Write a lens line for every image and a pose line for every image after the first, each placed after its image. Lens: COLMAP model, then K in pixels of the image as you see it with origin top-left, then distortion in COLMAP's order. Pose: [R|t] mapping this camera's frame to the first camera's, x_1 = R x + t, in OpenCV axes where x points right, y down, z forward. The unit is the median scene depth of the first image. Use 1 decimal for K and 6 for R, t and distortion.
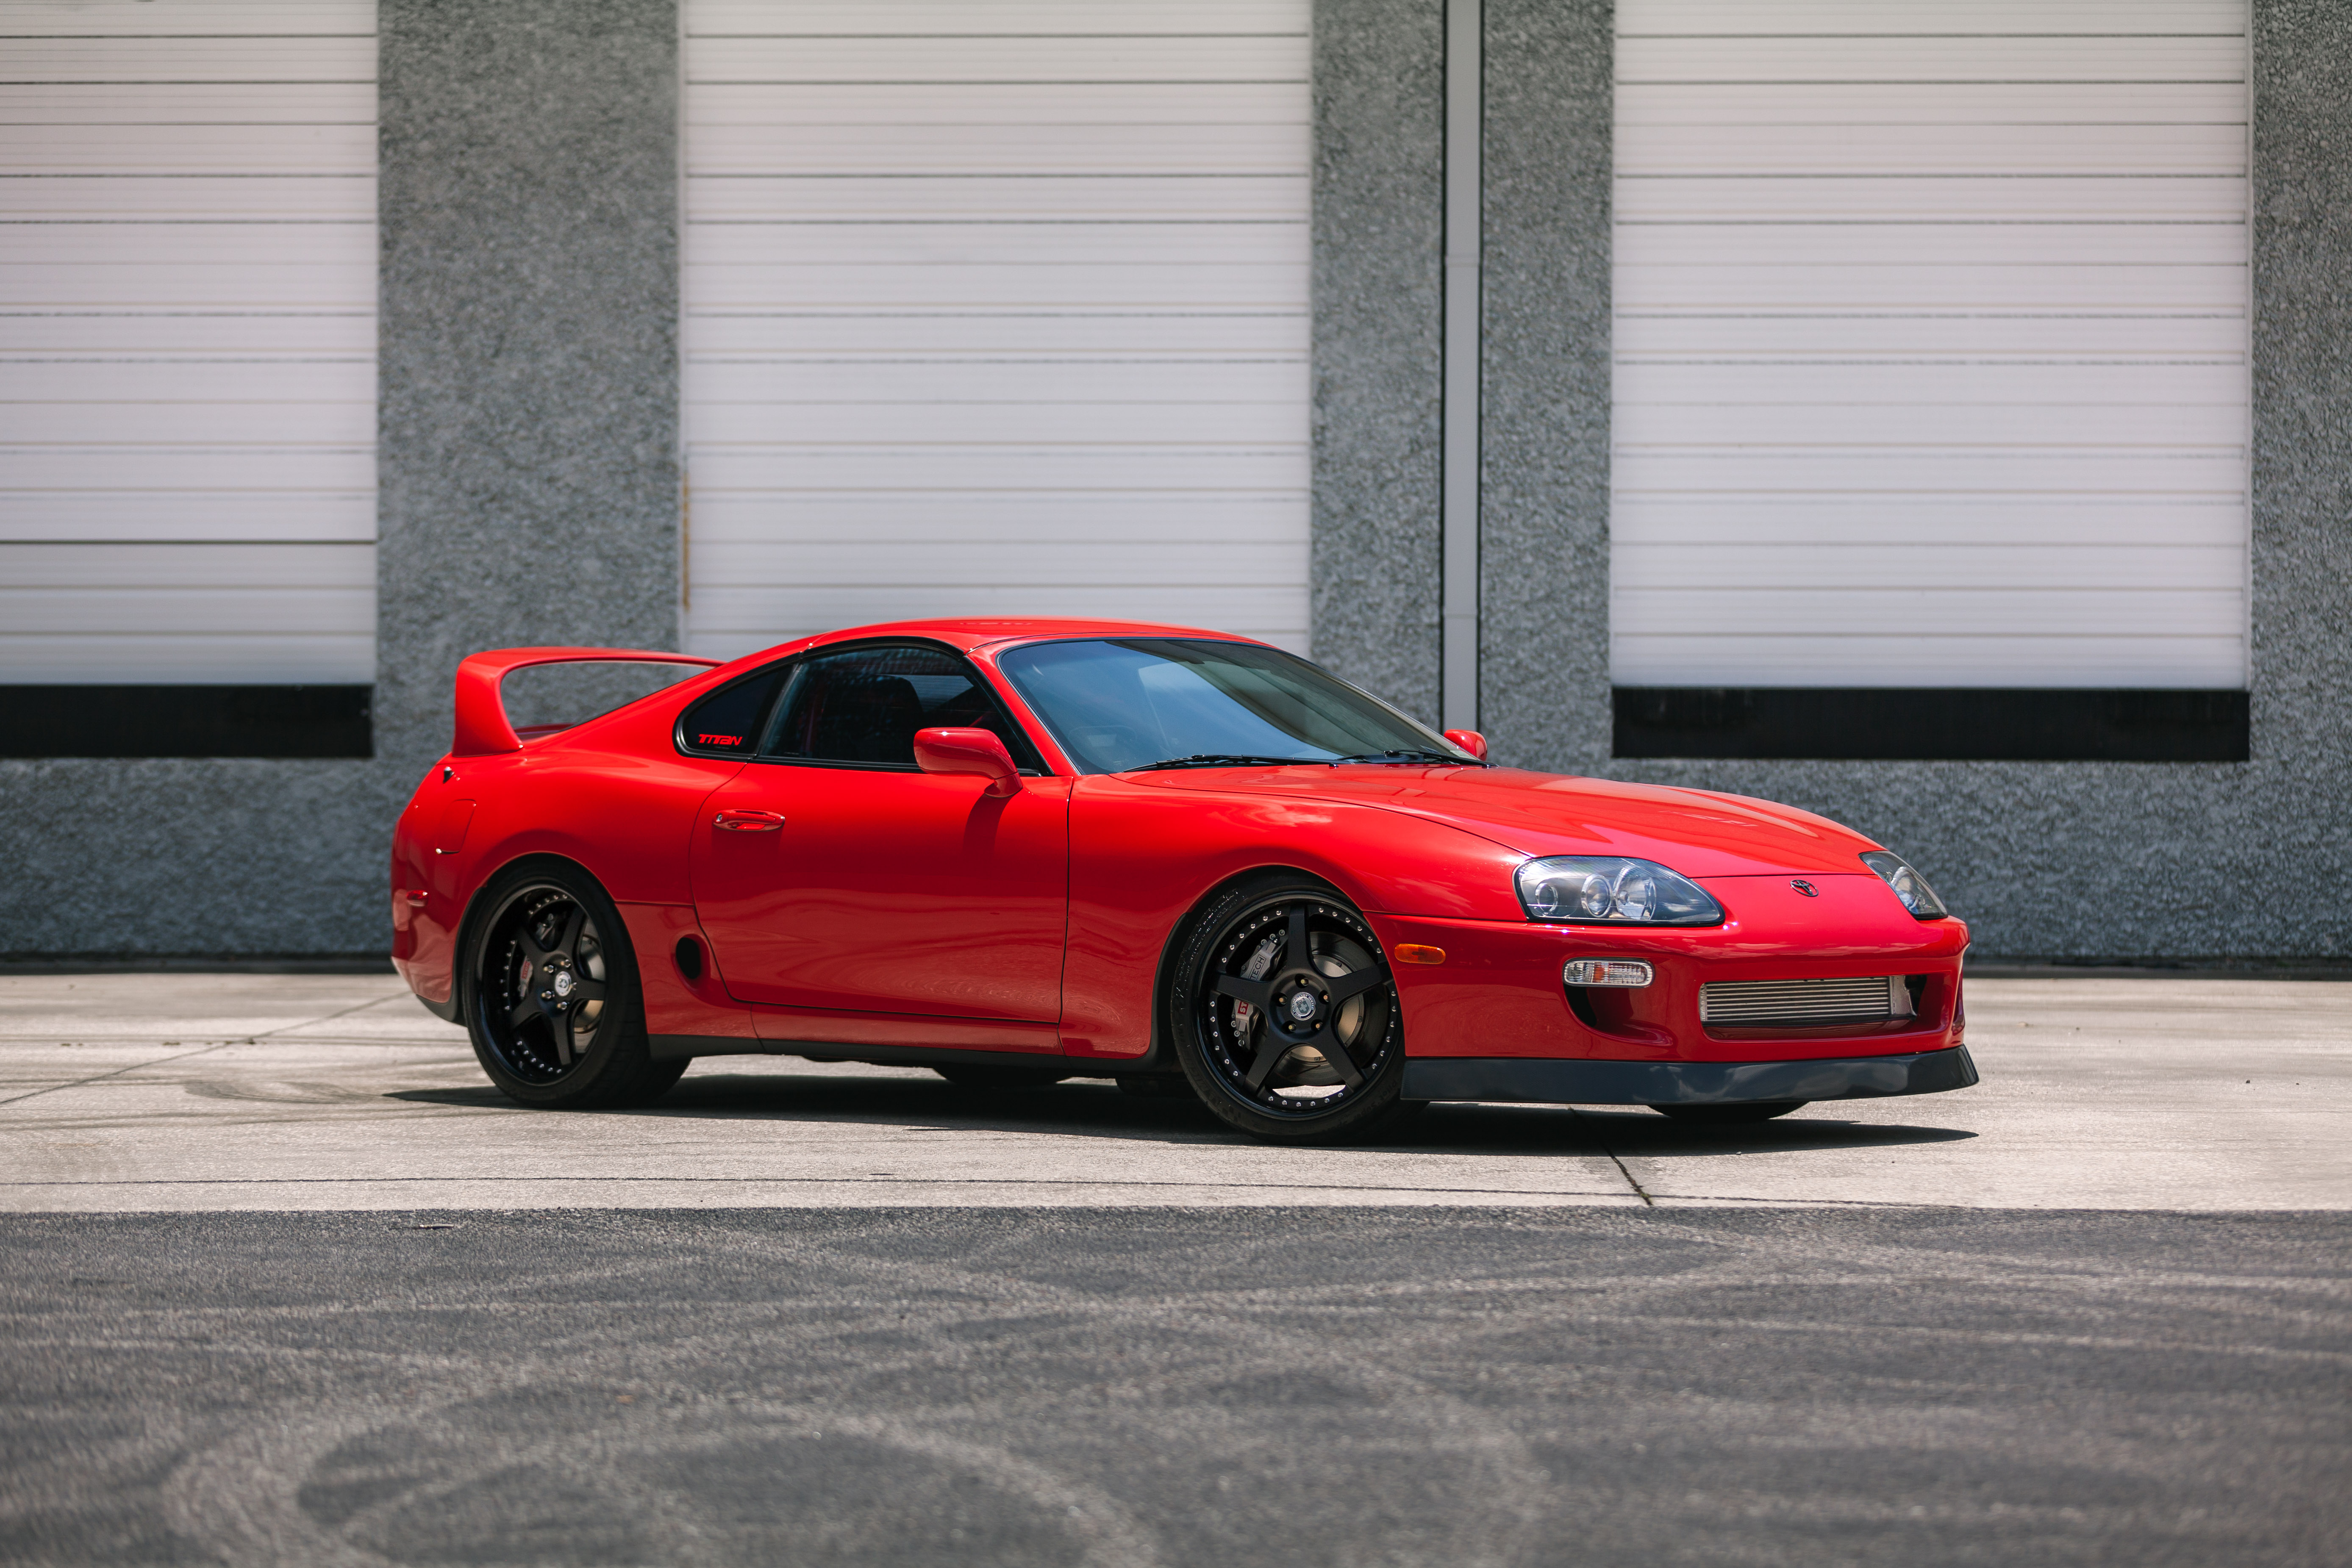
lens RADIAL K [[6406.4, 0, 1127.5], [0, 6406.4, 781.6], [0, 0, 1]] dist [0.327082, -4.404031]
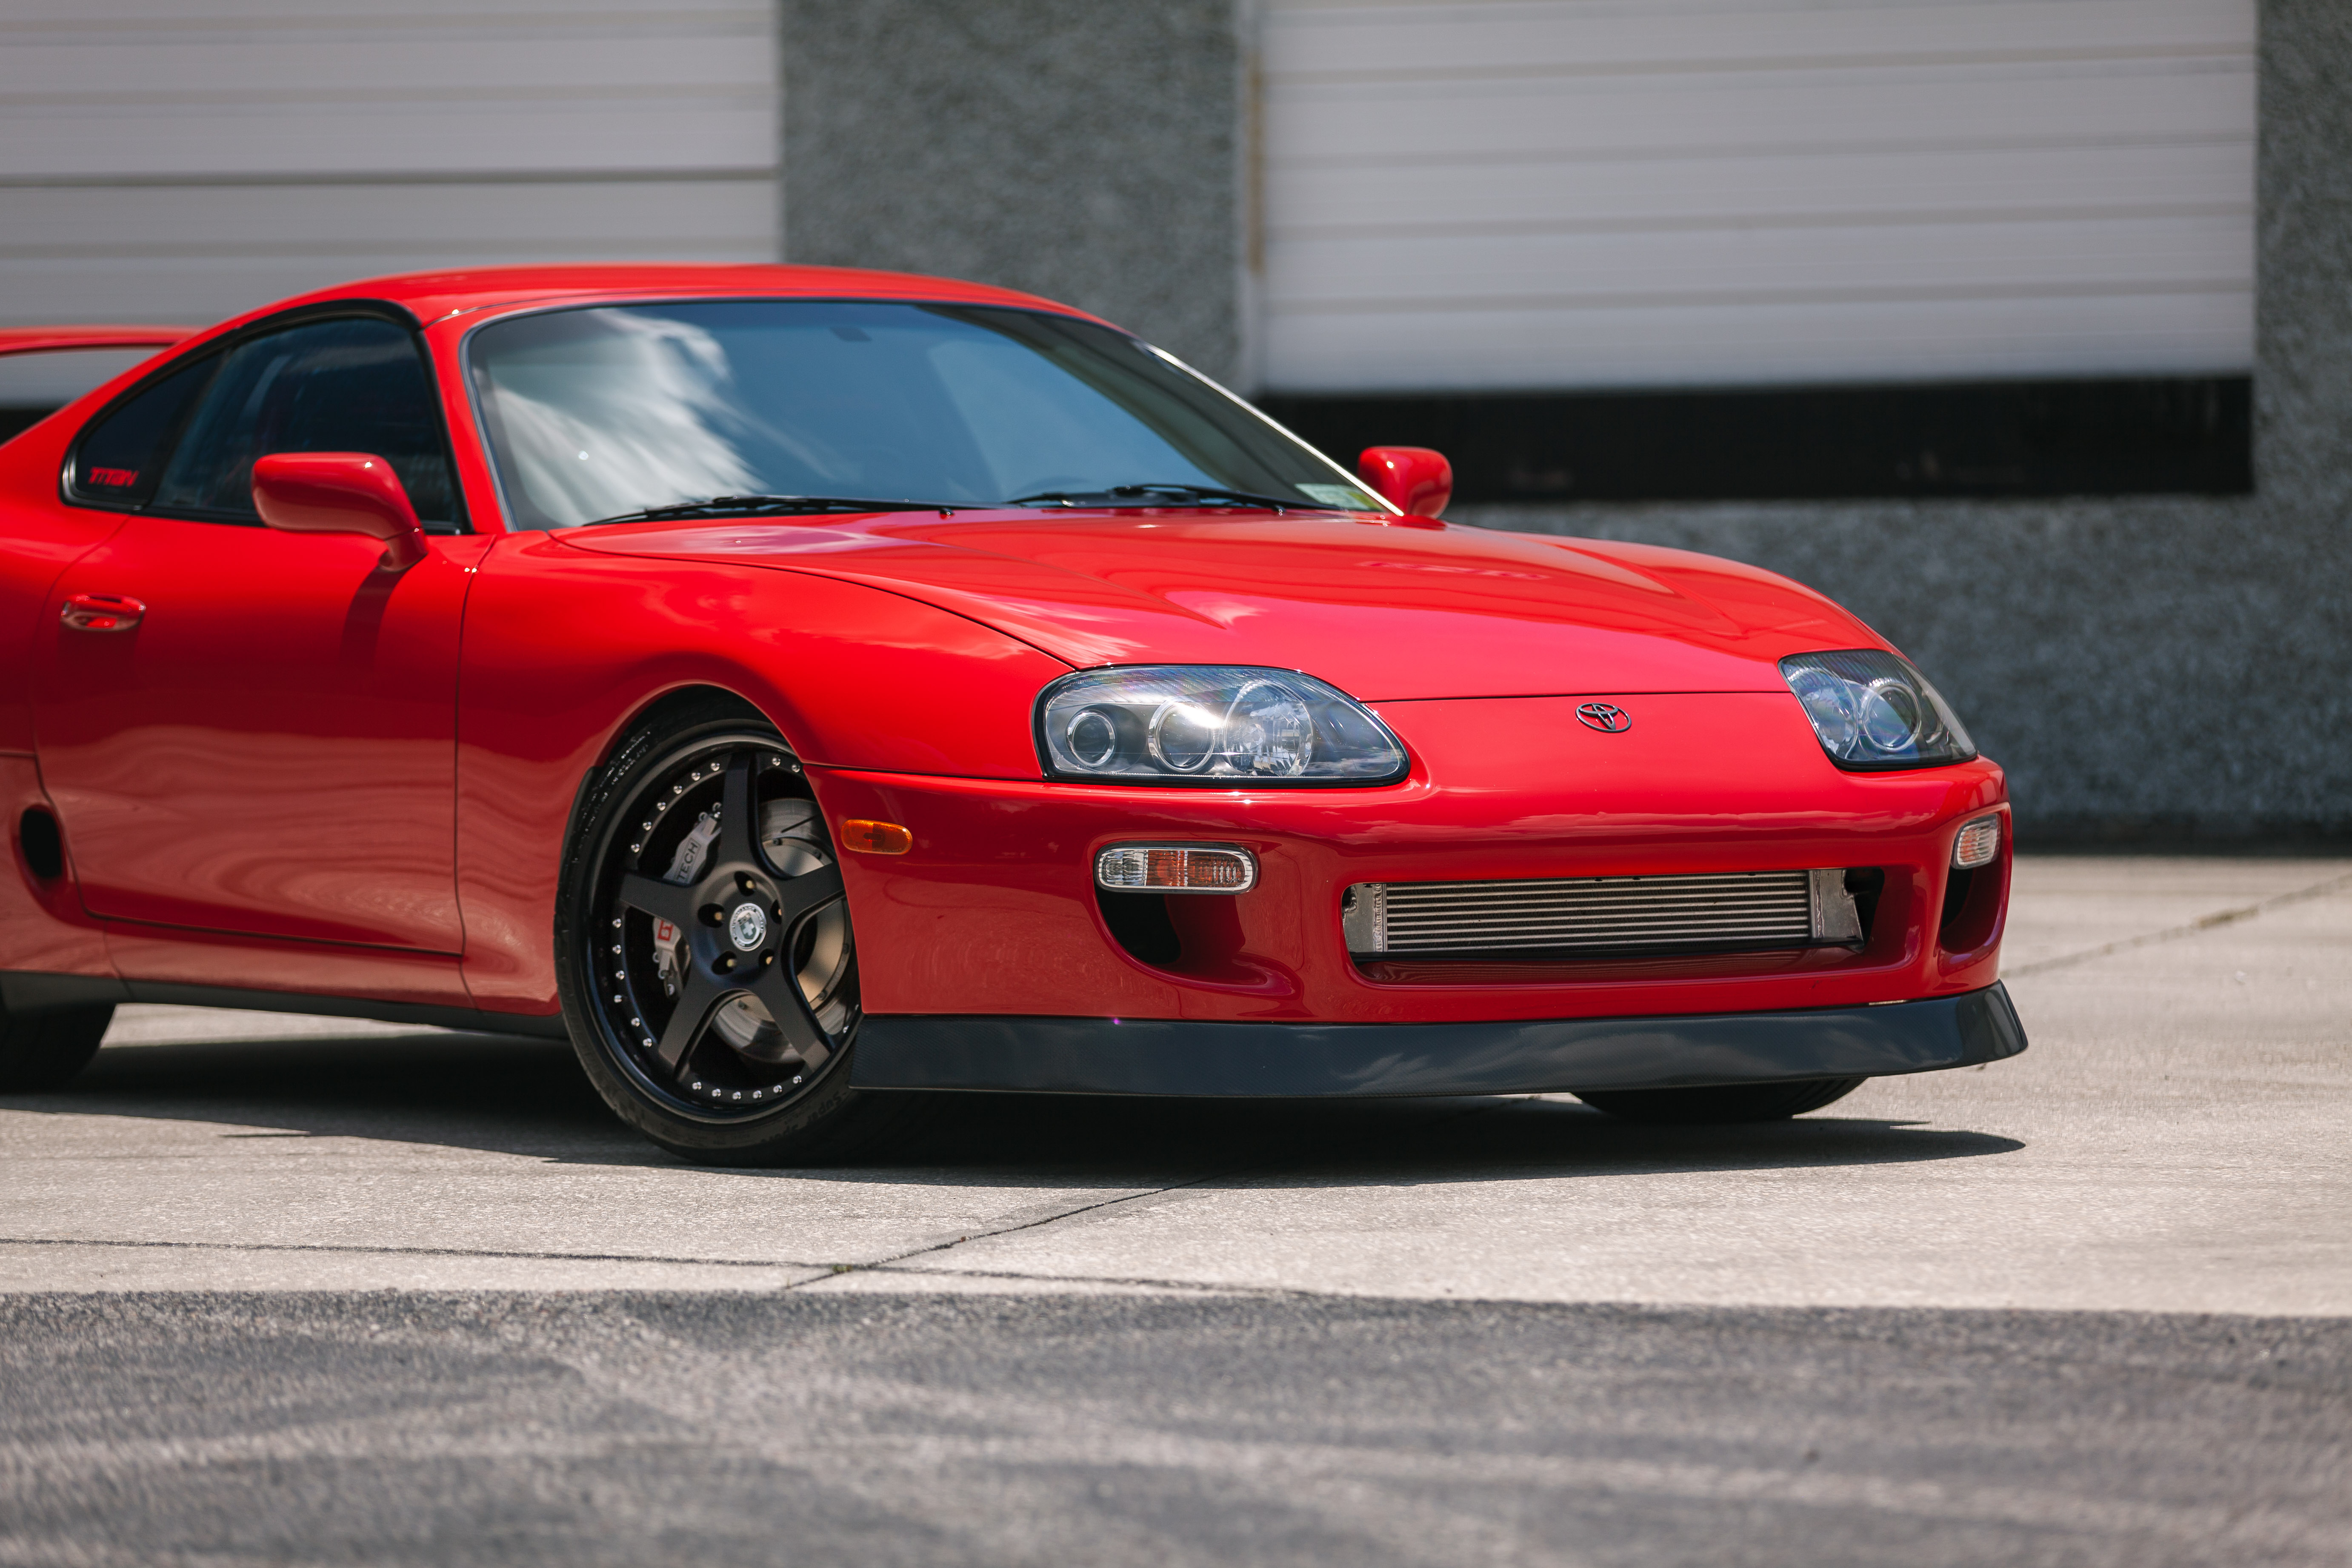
lens RADIAL K [[9462.8, 0, 1176.0], [0, 9462.8, 784.0], [0, 0, 1]] dist [1.722706, -40.888005]
pose [[0.971597, -0.004119, -0.236606, 0.144491], [0.010073, 0.999662, 0.023961, 0.000933], [0.236427, -0.025664, 0.971310, 0.091352]]
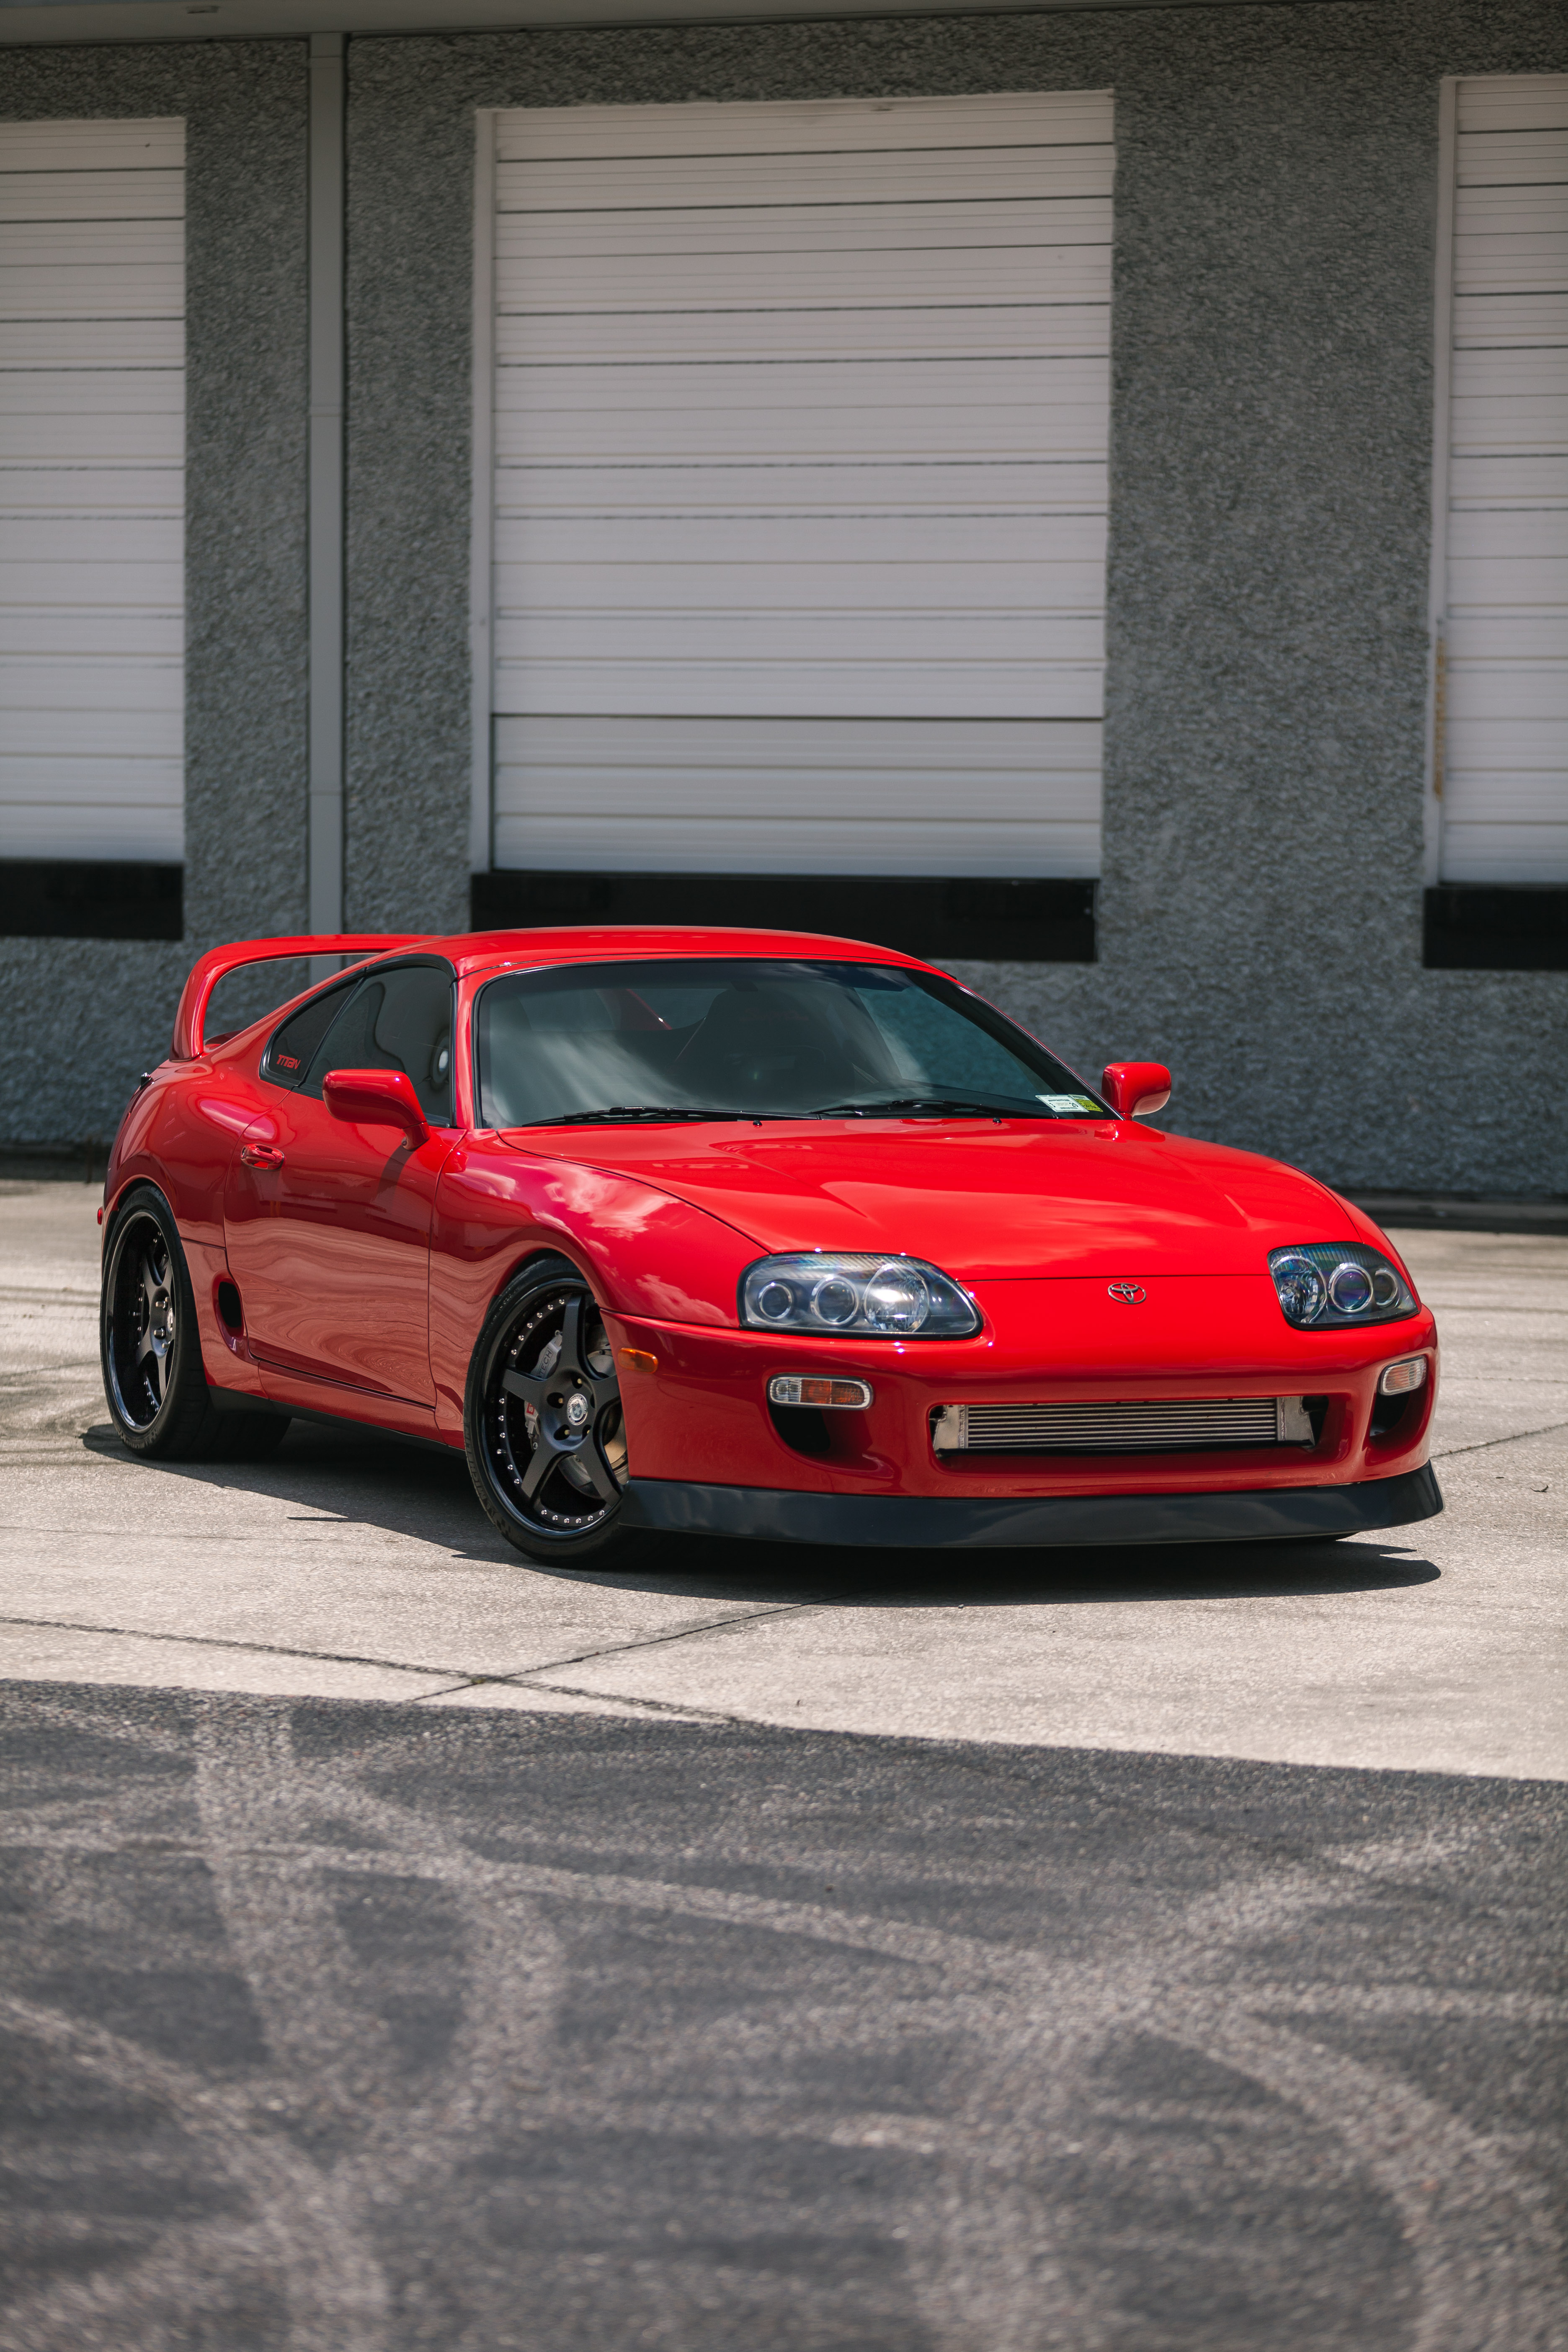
lens RADIAL K [[7266.1, 0, 784.0], [0, 7266.1, 1176.0], [0, 0, 1]] dist [0.628371, -7.892835]
pose [[0.921665, 0.030025, -0.386824, 0.236067], [-0.010465, 0.998562, 0.052574, -0.026844], [0.387846, -0.044408, 0.920654, 0.047913]]
